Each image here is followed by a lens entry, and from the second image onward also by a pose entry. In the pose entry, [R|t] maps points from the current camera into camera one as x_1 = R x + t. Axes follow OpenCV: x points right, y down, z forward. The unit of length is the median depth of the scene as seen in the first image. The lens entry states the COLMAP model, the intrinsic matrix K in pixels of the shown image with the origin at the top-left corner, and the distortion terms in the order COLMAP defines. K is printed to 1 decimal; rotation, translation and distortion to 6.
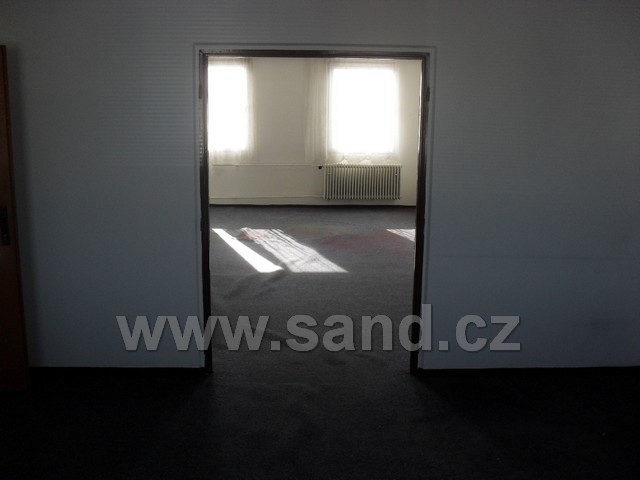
lens RADIAL K [[690.7, 0, 320.2], [0, 690.7, 238.7], [0, 0, 1]] dist [-0.149126, 0.000000]
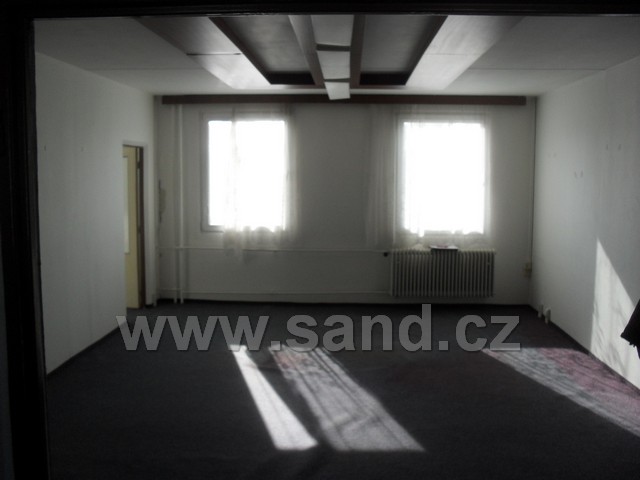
lens RADIAL K [[690.7, 0, 320.7], [0, 690.7, 241.1], [0, 0, 1]] dist [-0.149126, 0.000000]
pose [[0.995814, 0.001688, -0.091392, -0.001942], [-0.011860, 0.993764, -0.110874, -0.034905], [0.090634, 0.111493, 0.989623, 0.264118]]
